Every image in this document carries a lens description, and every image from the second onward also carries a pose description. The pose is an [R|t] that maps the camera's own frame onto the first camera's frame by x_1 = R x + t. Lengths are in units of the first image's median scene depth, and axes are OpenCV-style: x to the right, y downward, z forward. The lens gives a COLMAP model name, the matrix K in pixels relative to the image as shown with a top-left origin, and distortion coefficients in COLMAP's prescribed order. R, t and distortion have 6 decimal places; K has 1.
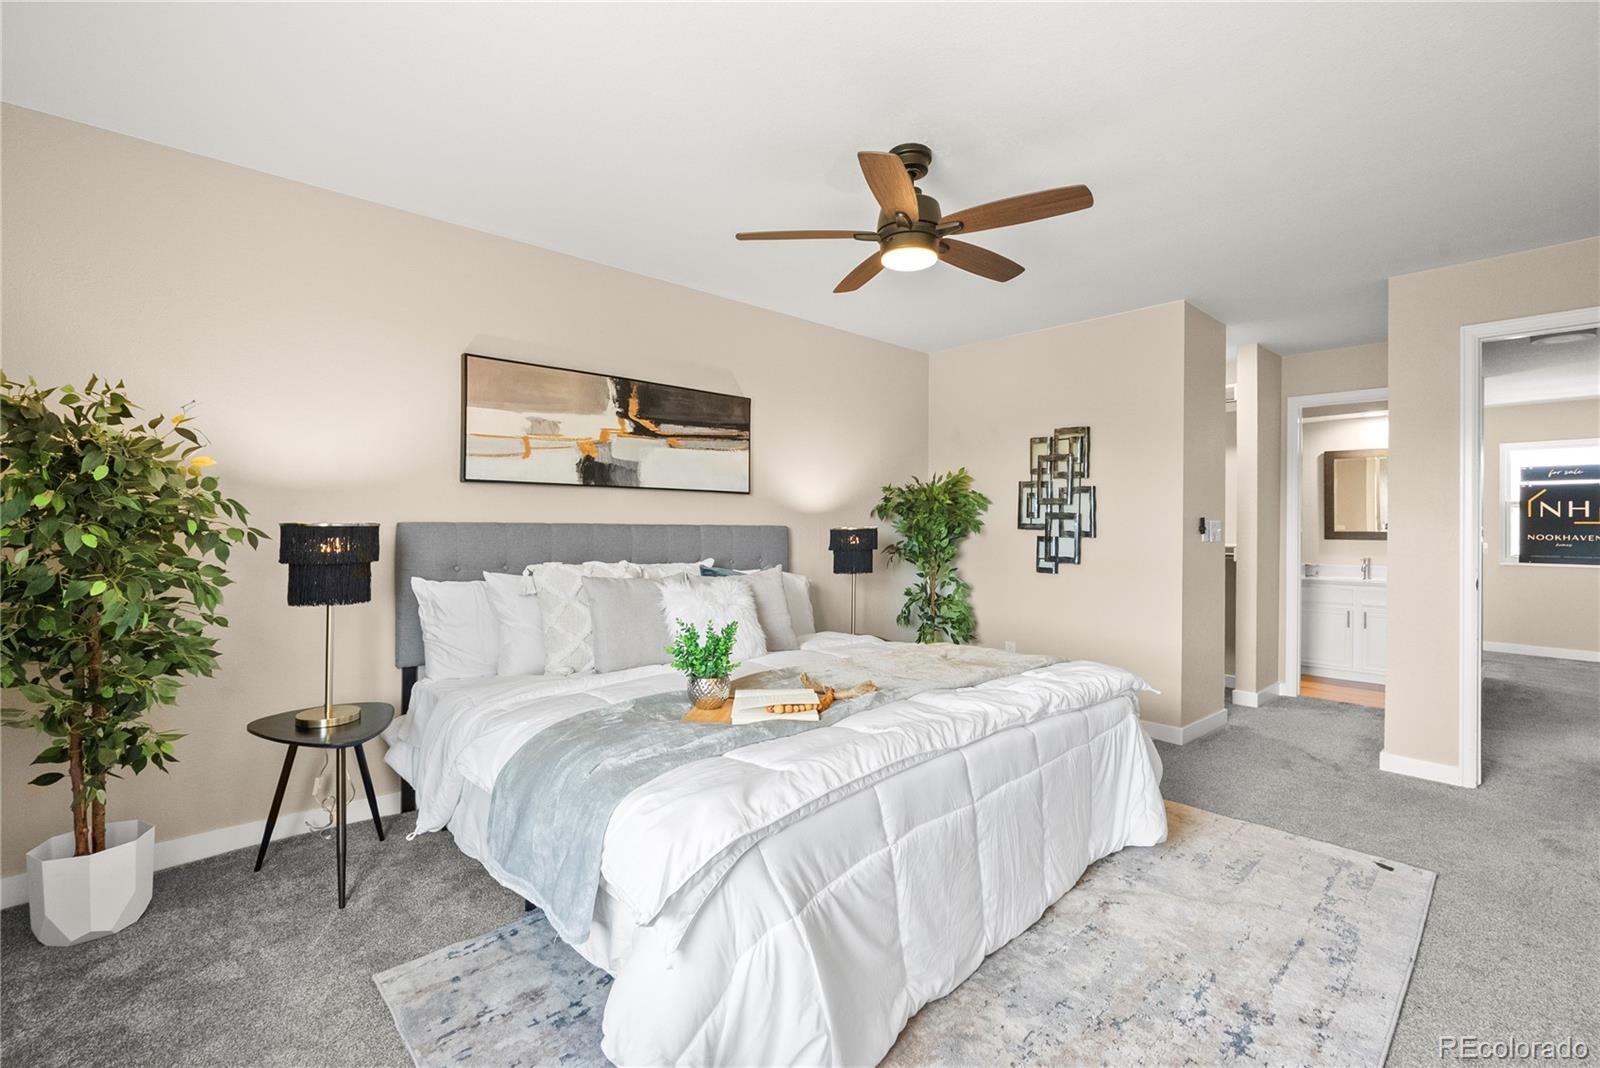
lens RADIAL K [[717.4, 0, 798.6], [0, 717.4, 521.5], [0, 0, 1]] dist [-0.003394, -0.000476]
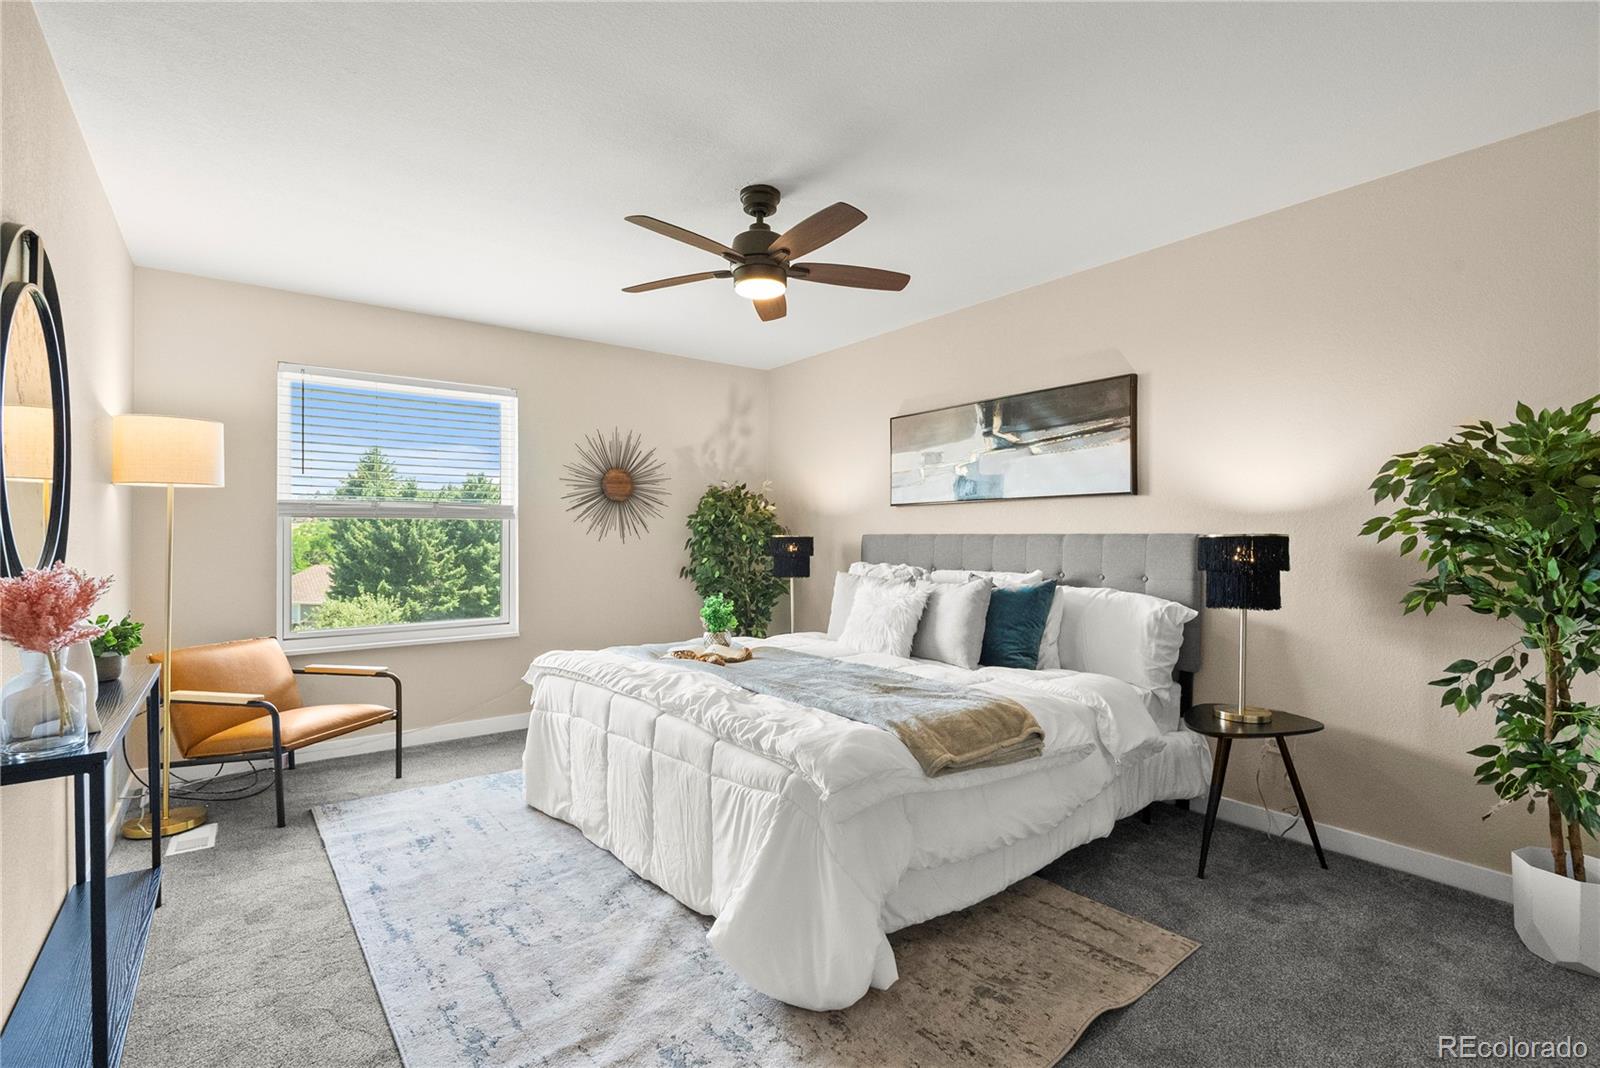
lens RADIAL K [[724.7, 0, 808.8], [0, 724.7, 534.1], [0, 0, 1]] dist [0.002069, 0.000601]
pose [[-0.079714, -0.006830, -0.996794, 0.873512], [0.011329, 0.999906, -0.007757, 0.010097], [0.996753, -0.011911, -0.079629, 0.807714]]
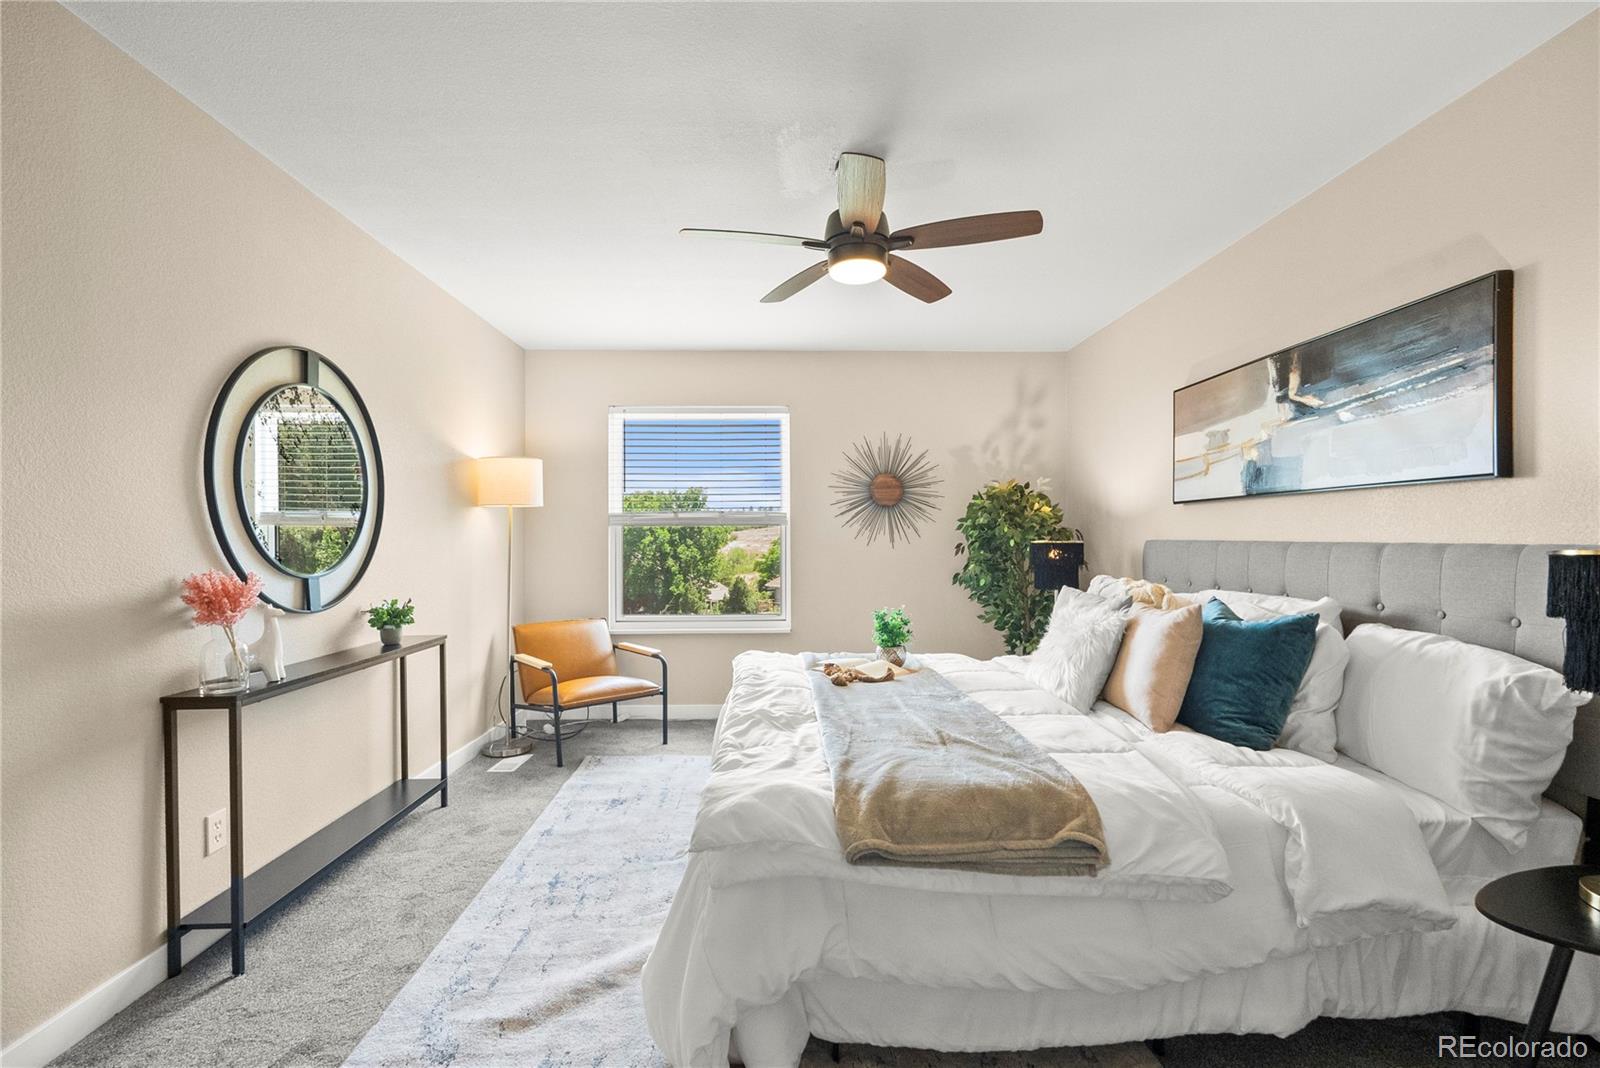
lens RADIAL K [[707.5, 0, 802.3], [0, 707.5, 537.8], [0, 0, 1]] dist [-0.001684, 0.000108]
pose [[-0.650078, -0.000570, -0.759867, 0.661278], [0.007798, 0.999942, -0.007421, 0.002278], [0.759827, -0.010750, -0.650036, 1.091963]]
